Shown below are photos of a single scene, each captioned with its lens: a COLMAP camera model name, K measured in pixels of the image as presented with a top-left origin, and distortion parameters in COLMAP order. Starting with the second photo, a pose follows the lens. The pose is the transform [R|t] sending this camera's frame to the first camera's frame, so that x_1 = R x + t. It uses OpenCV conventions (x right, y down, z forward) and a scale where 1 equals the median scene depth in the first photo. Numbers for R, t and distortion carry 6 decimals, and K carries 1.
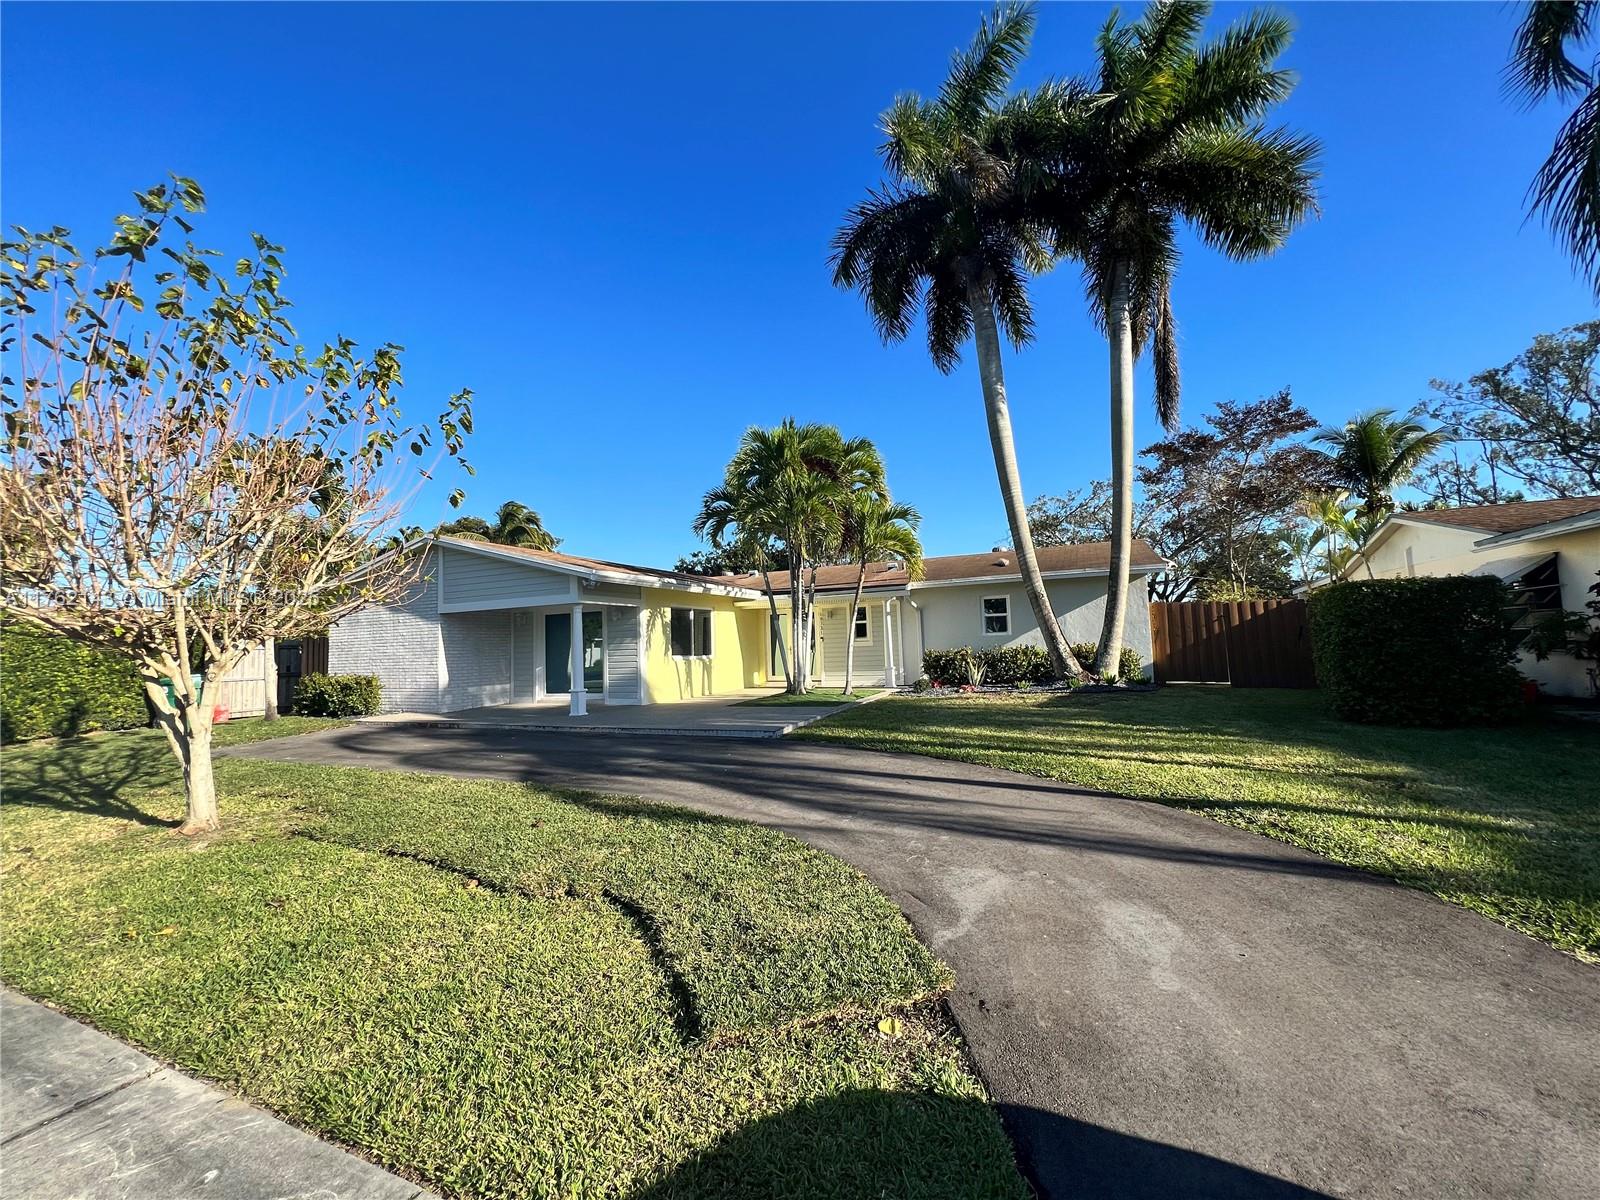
lens RADIAL K [[640.2, 0, 800.0], [0, 640.2, 600.0], [0, 0, 1]] dist [-0.001144, -0.000191]
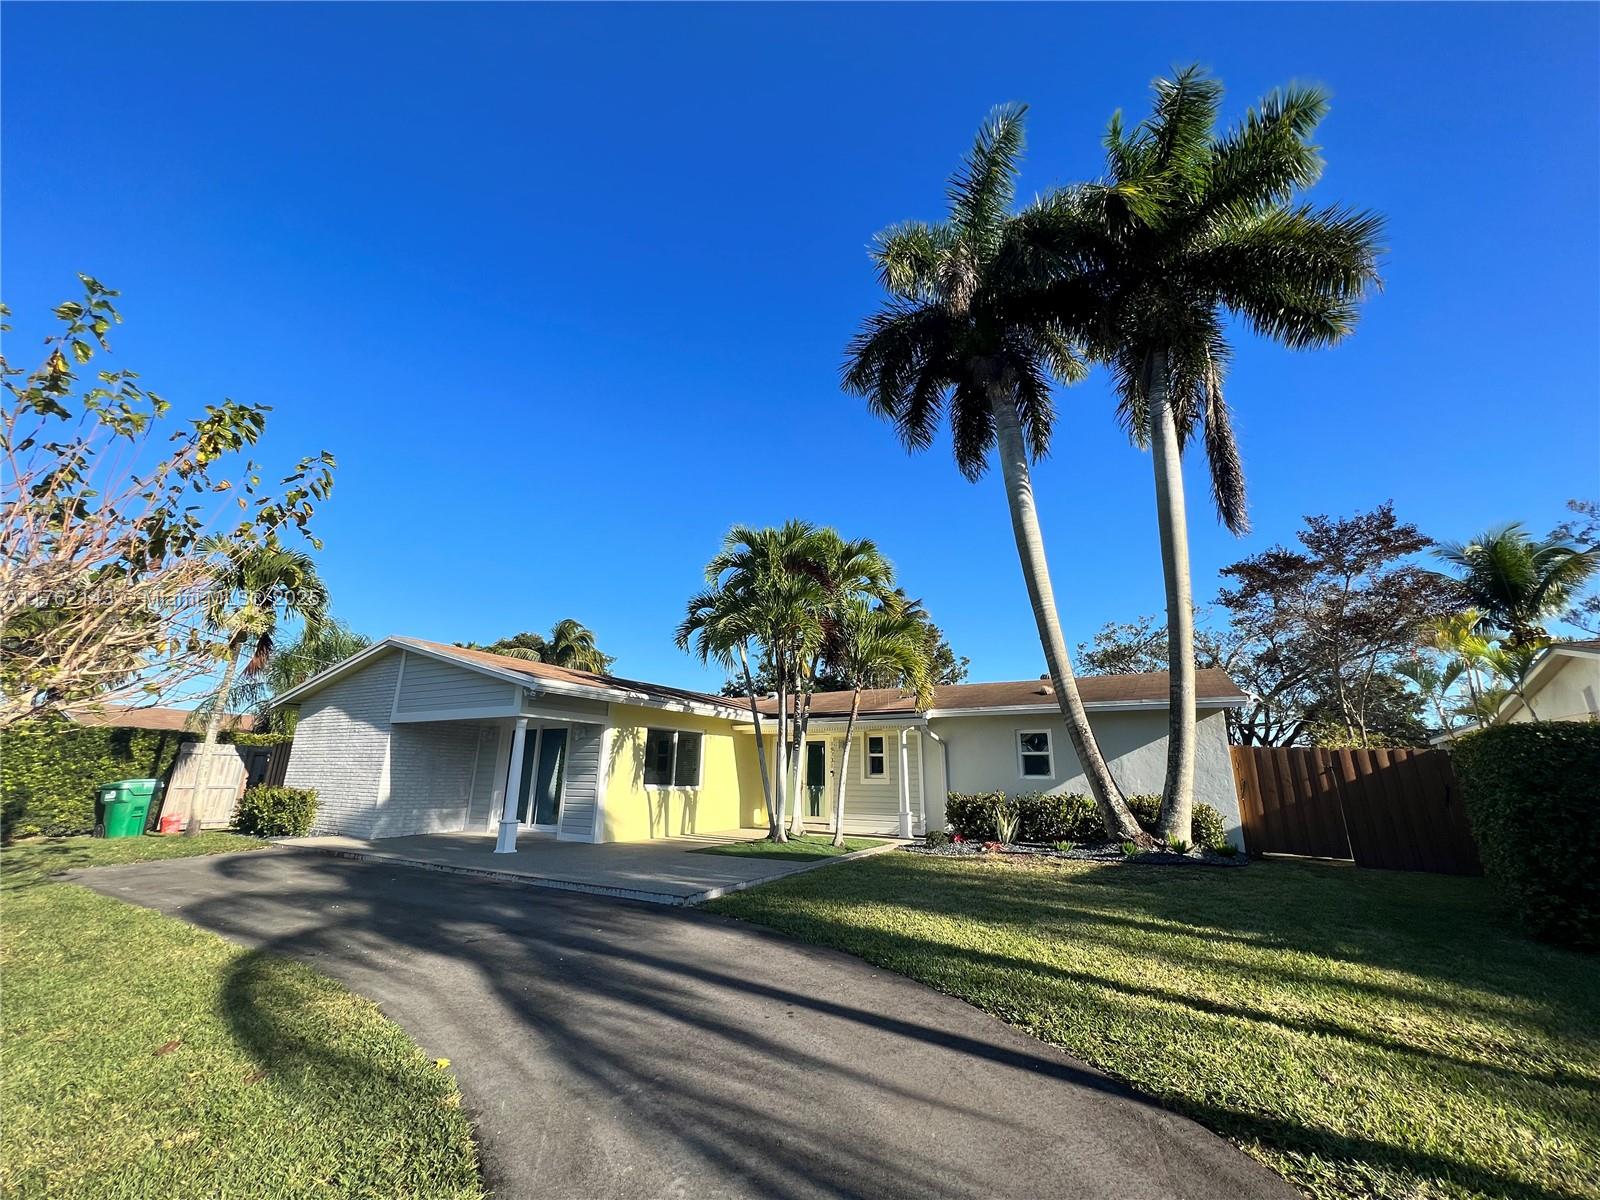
lens RADIAL K [[640.2, 0, 800.0], [0, 640.2, 600.0], [0, 0, 1]] dist [-0.001144, -0.000191]
pose [[0.993003, 0.017508, -0.116788, 0.107783], [-0.040352, 0.979728, -0.196225, 0.004139], [0.110985, 0.199565, 0.973579, 0.135516]]
